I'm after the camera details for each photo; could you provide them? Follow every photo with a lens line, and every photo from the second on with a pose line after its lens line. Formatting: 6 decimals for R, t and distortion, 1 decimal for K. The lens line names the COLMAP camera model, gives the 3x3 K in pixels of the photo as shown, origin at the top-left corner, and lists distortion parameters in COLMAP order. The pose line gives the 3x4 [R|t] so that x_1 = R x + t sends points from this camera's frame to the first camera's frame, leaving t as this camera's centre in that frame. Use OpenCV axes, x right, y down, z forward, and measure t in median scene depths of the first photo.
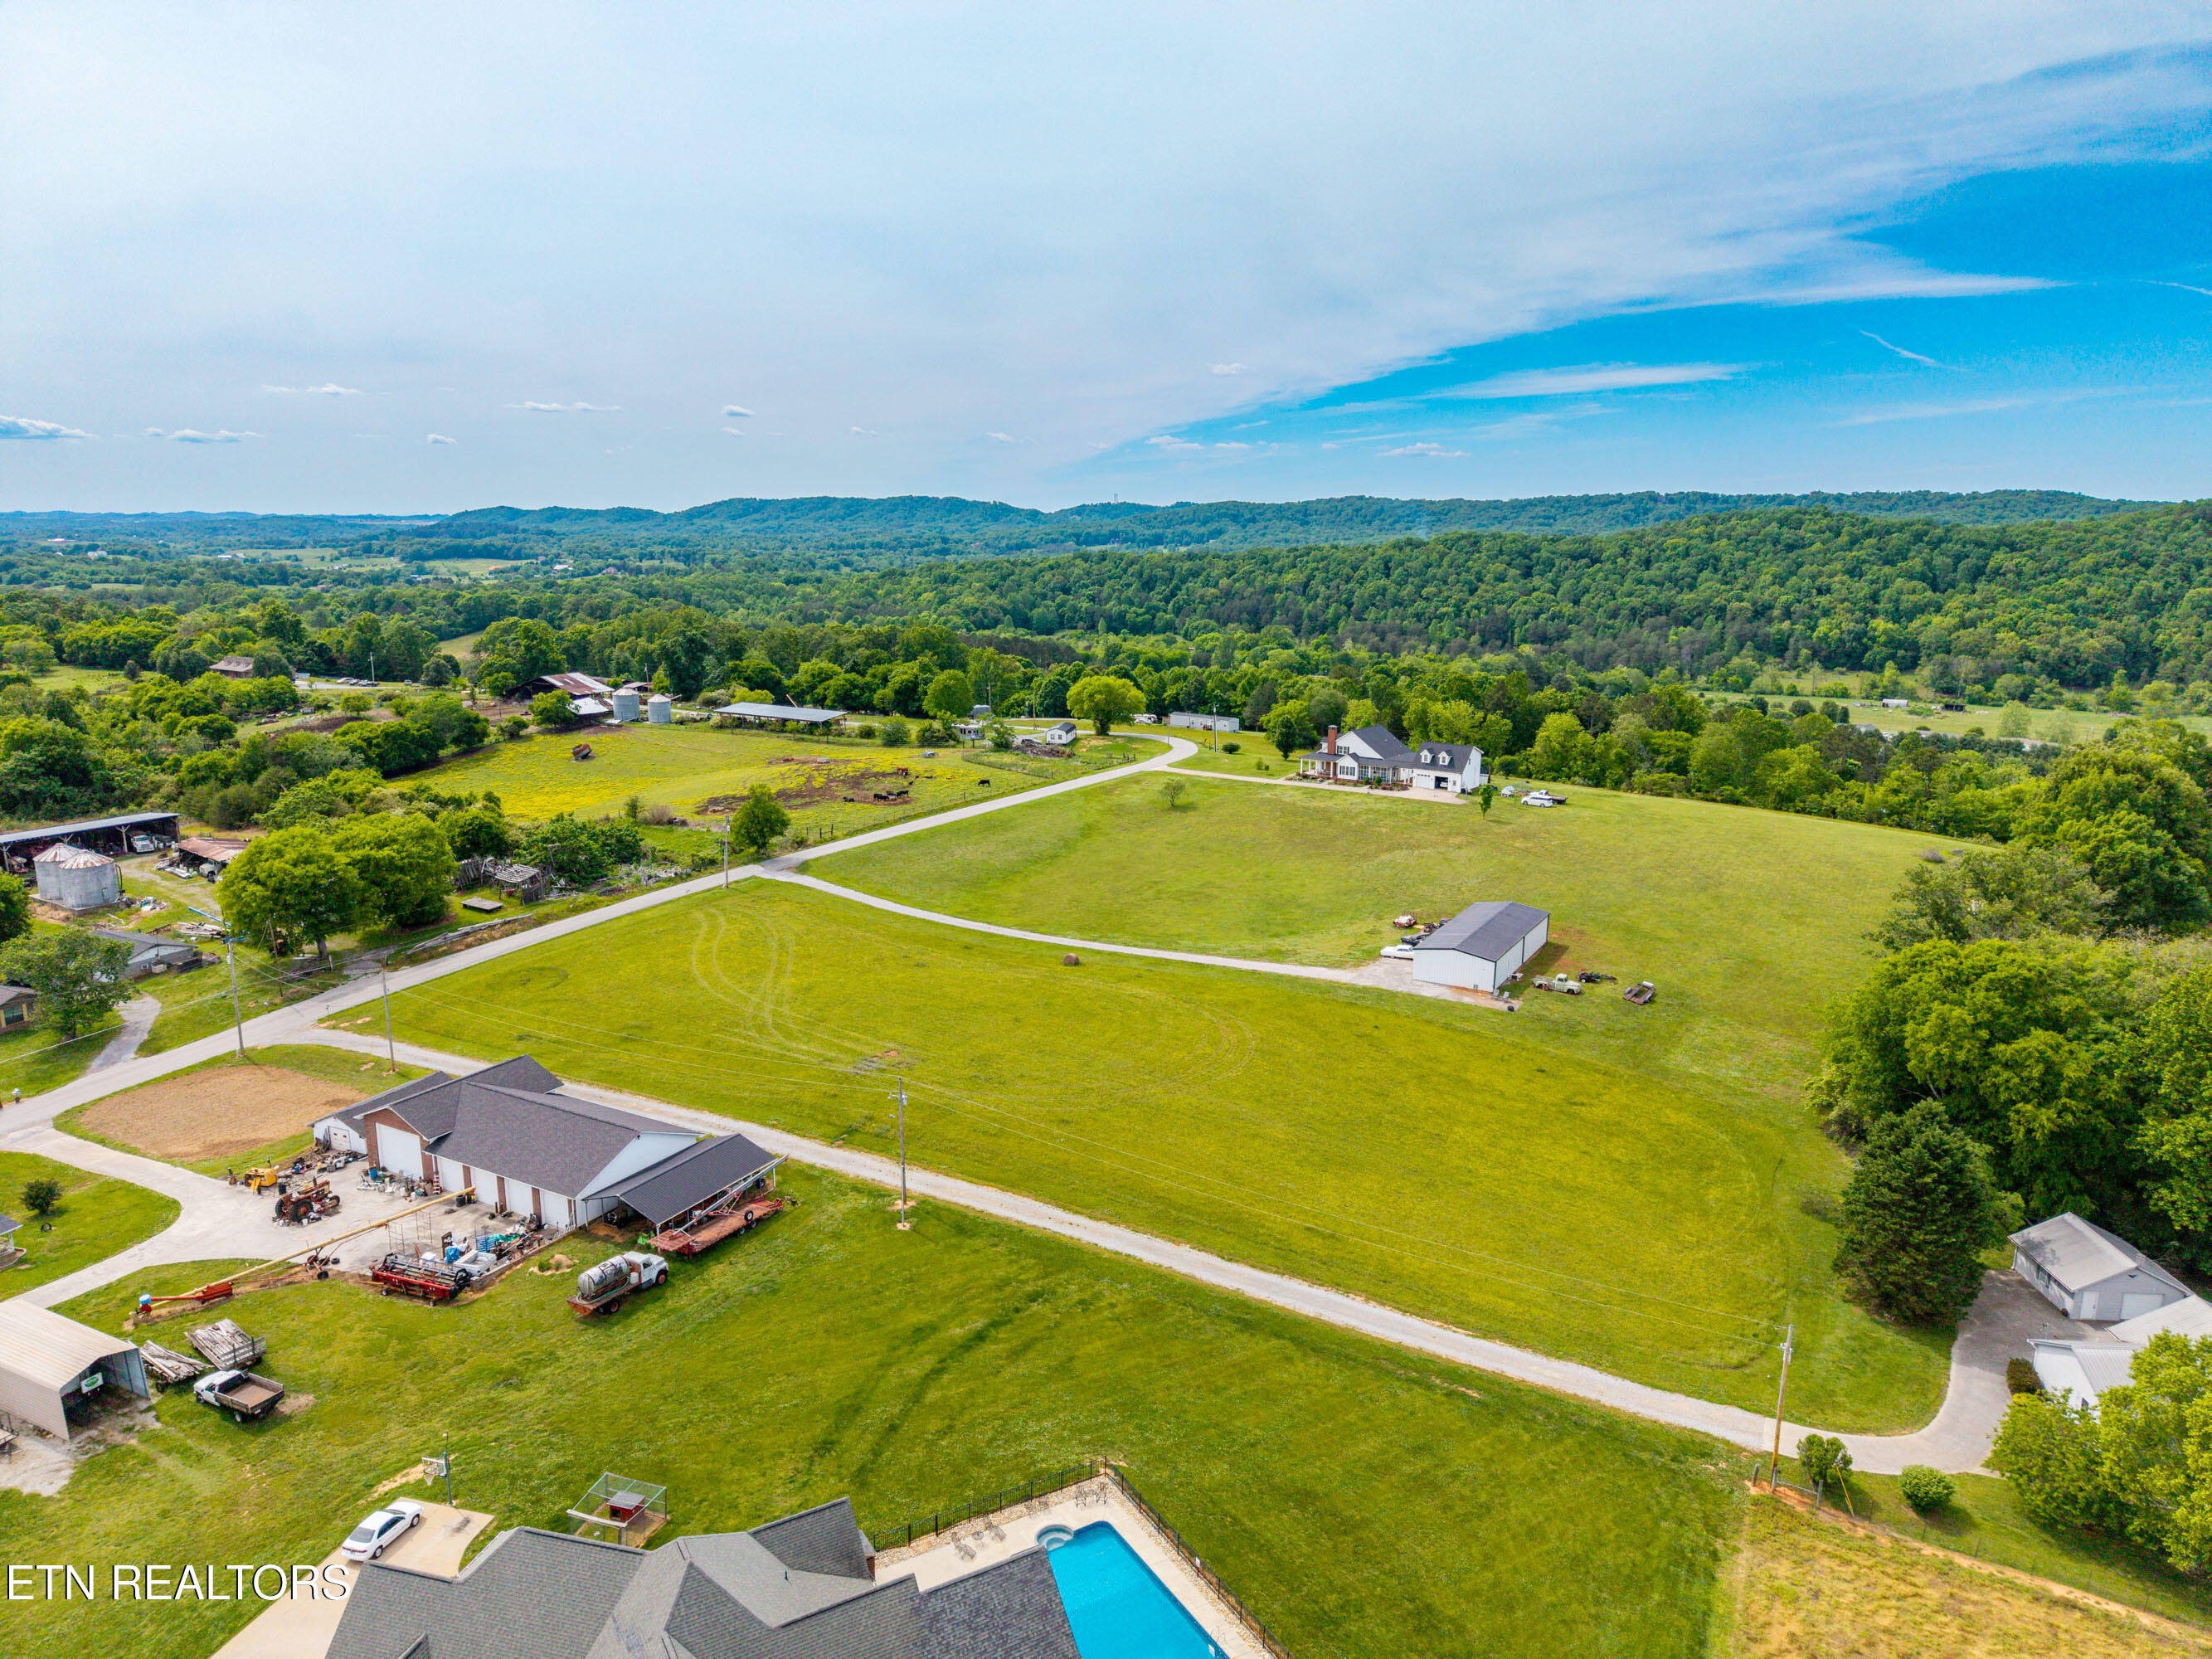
lens RADIAL K [[1473.6, 0, 1106.9], [0, 1473.6, 838.7], [0, 0, 1]] dist [0.042170, -0.047930]
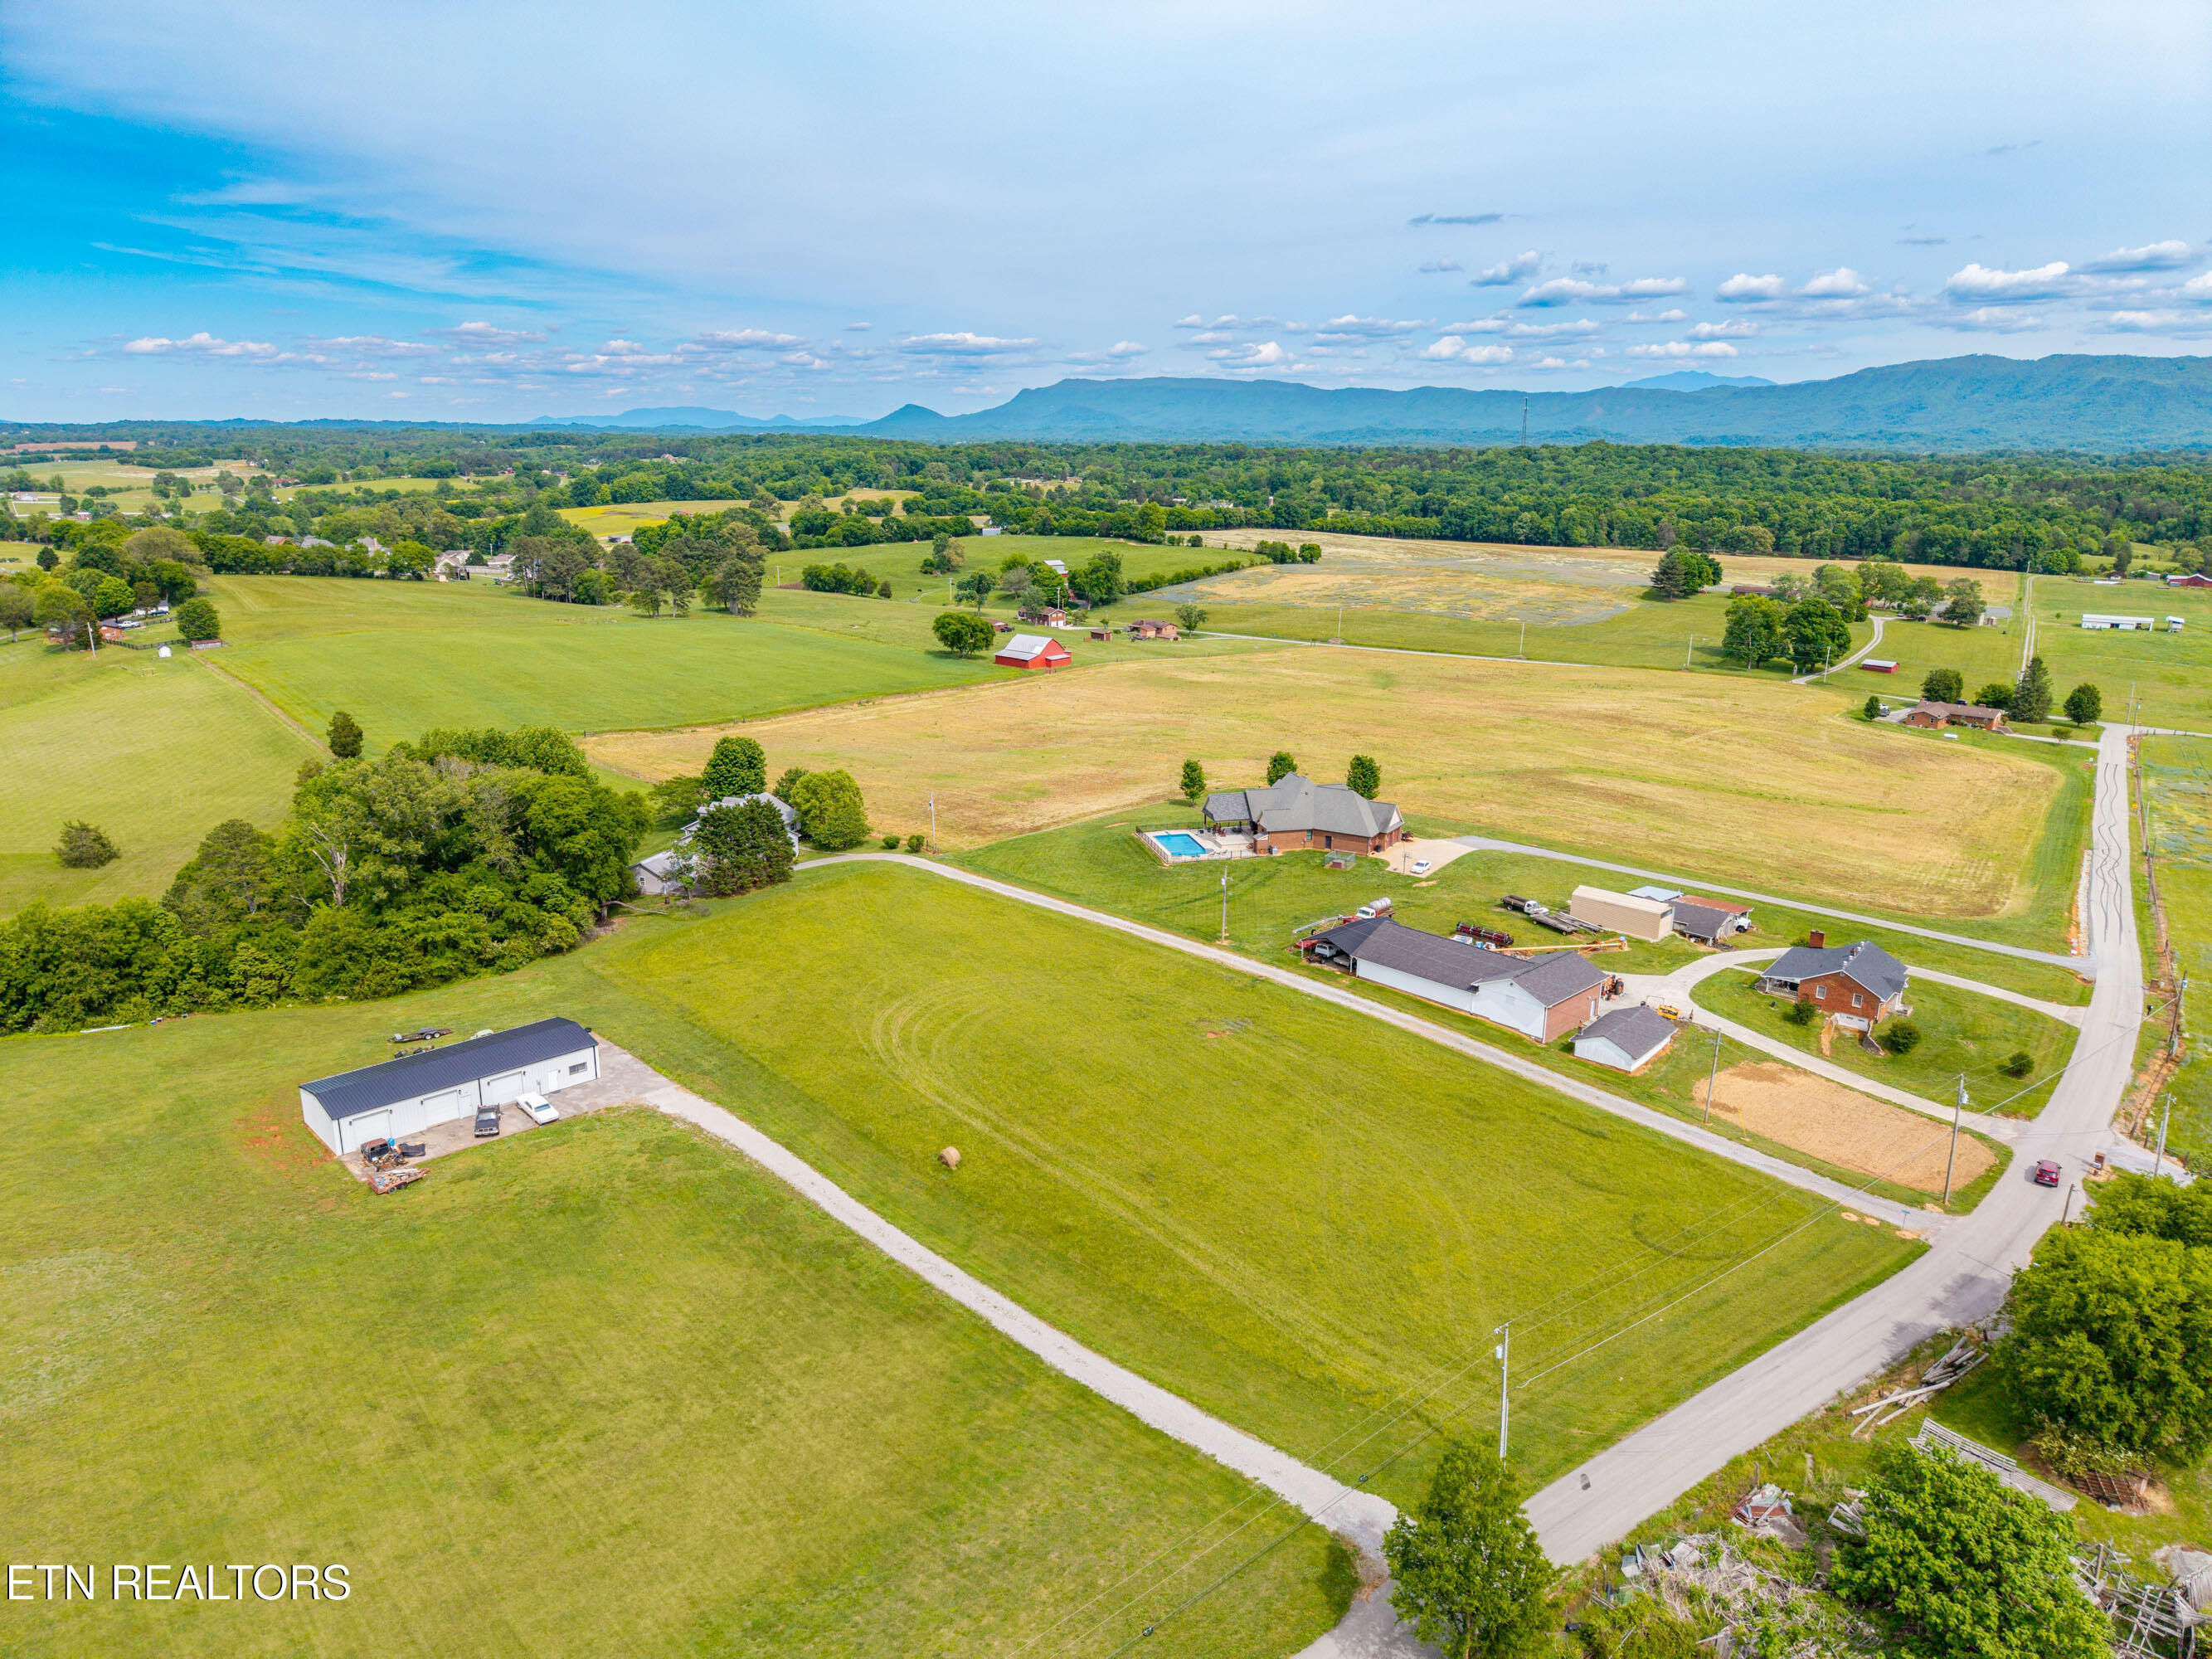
lens RADIAL K [[1473.6, 0, 1114.1], [0, 1473.6, 836.0], [0, 0, 1]] dist [0.042170, -0.047930]
pose [[-0.960246, -0.086229, 0.265502, -0.192135], [0.046979, 0.887615, 0.458184, -0.265620], [-0.275172, 0.452443, -0.848278, 1.022695]]
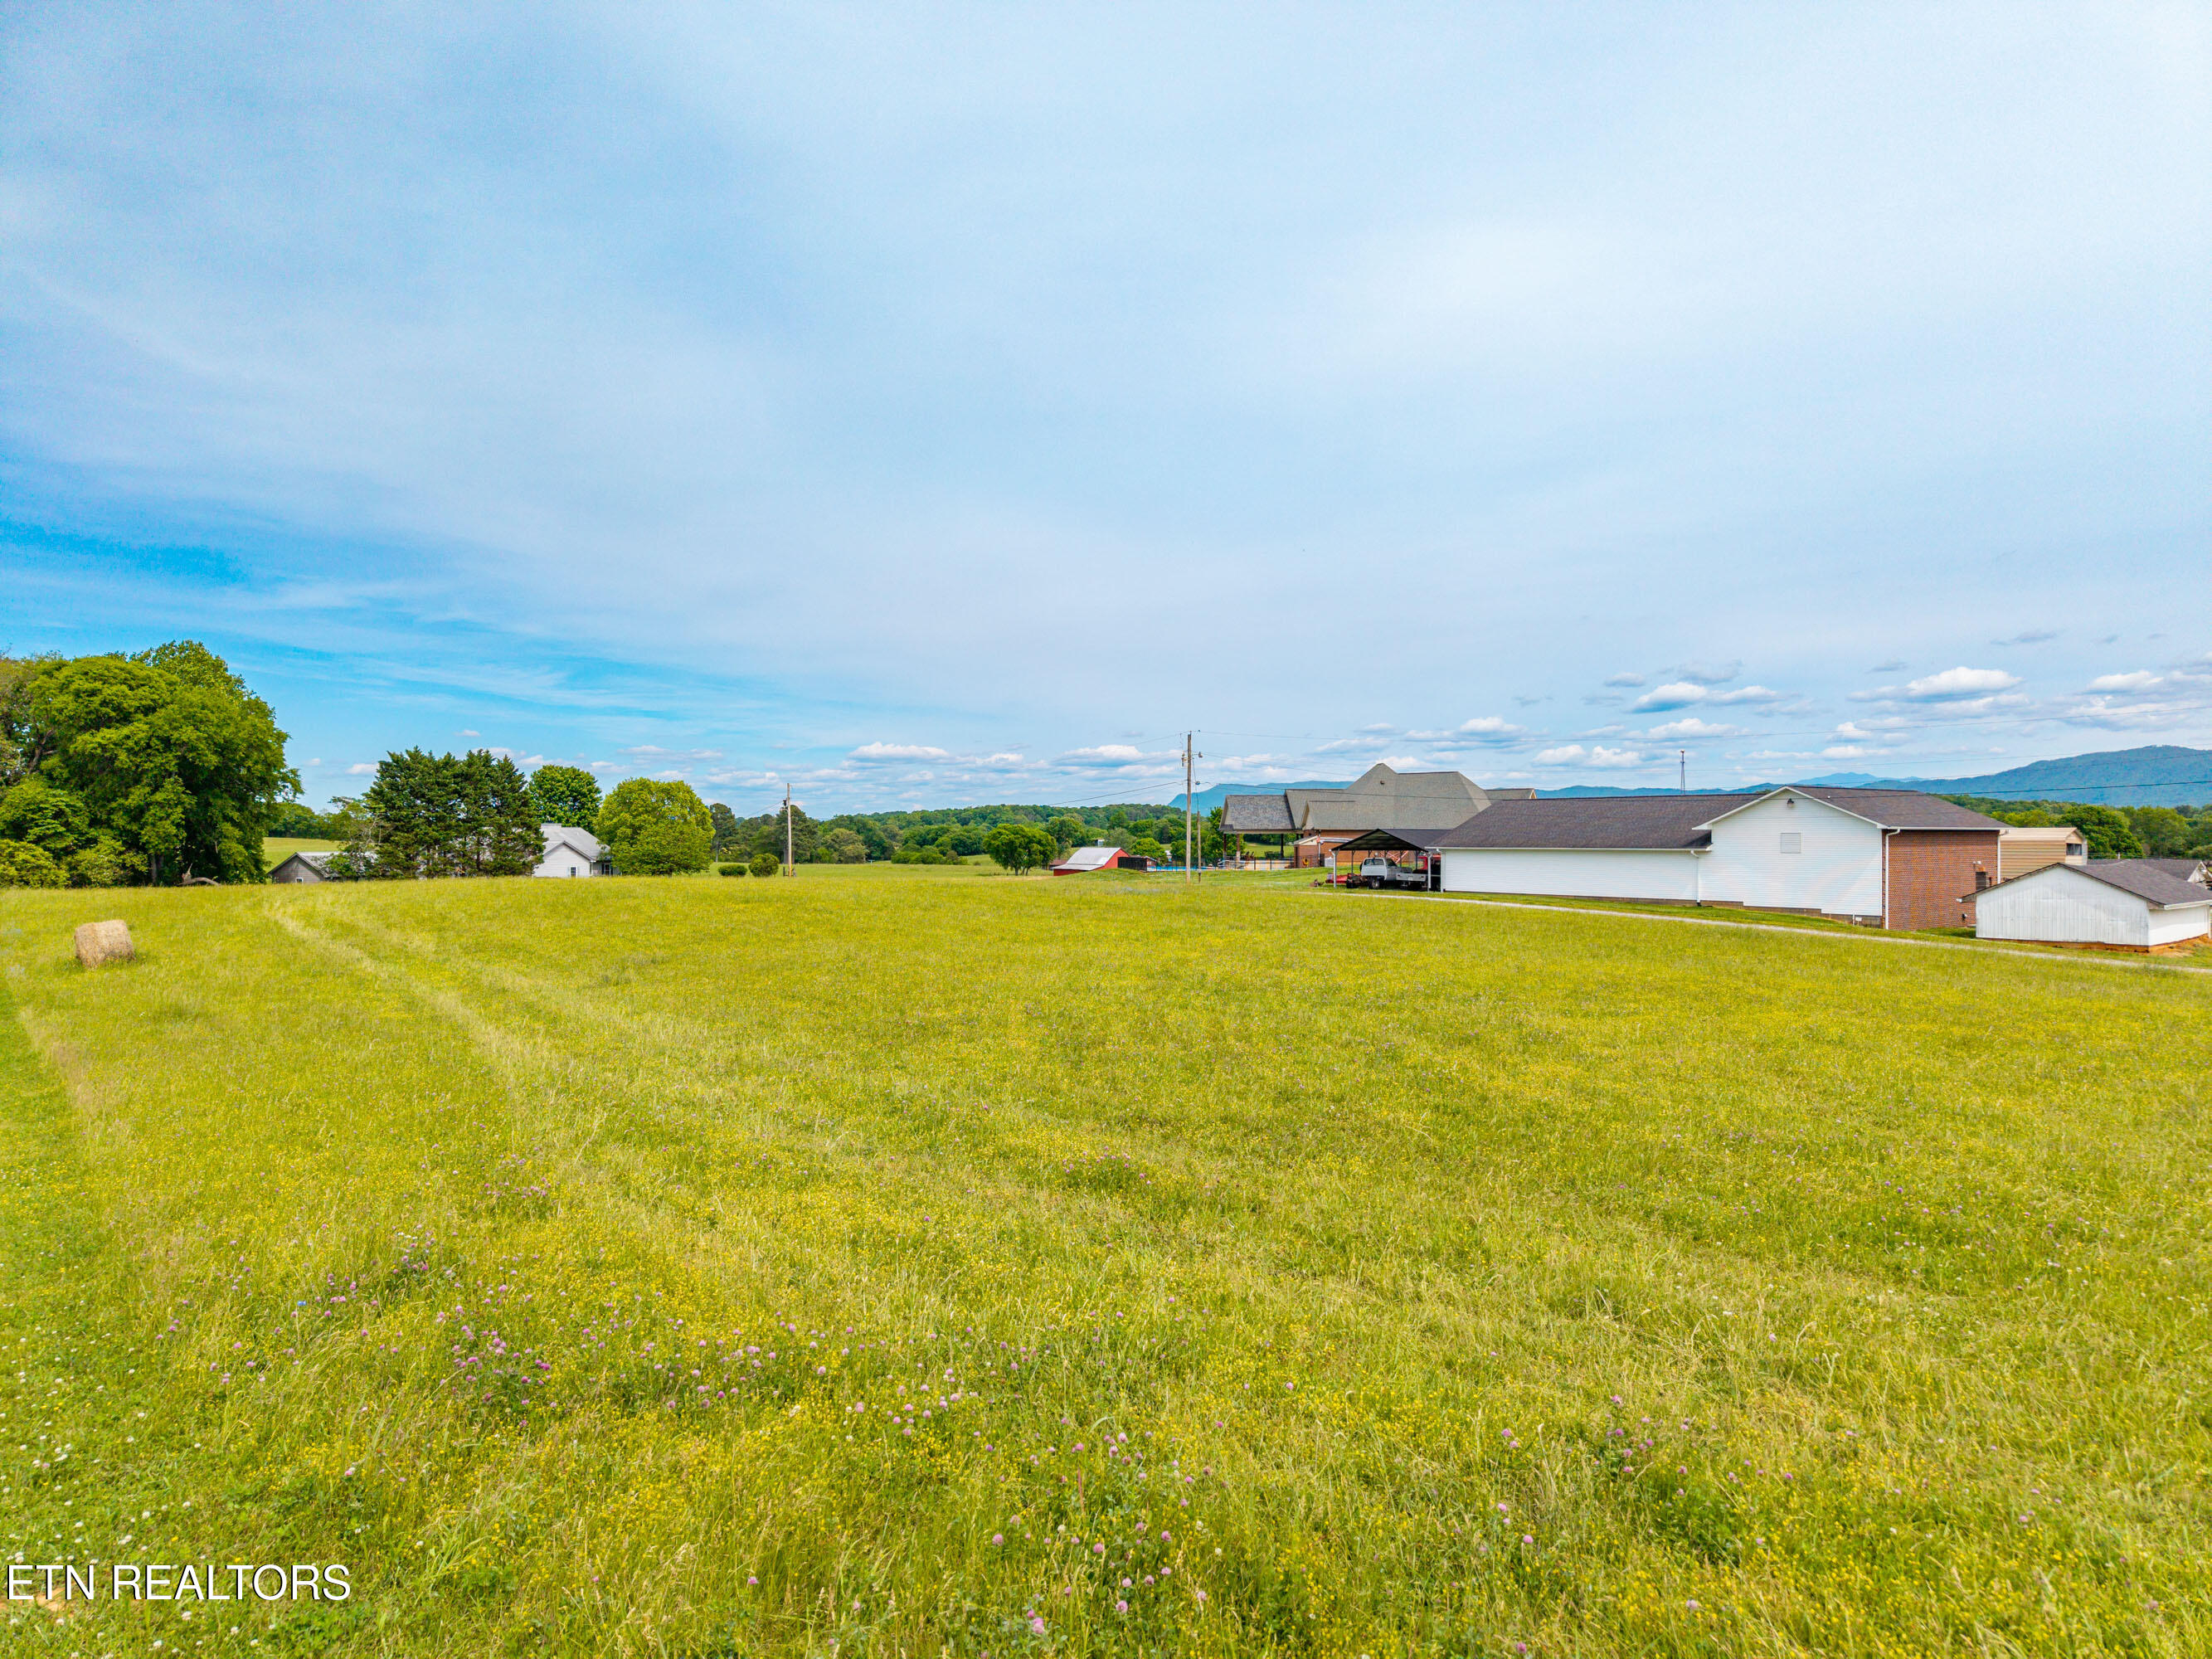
lens RADIAL K [[1473.6, 0, 1128.5], [0, 1473.6, 885.1], [0, 0, 1]] dist [0.042170, -0.047930]
pose [[-0.928856, -0.016238, 0.370085, -0.180757], [0.075453, 0.969802, 0.231927, 0.019279], [-0.362675, 0.243351, -0.899582, 0.771245]]
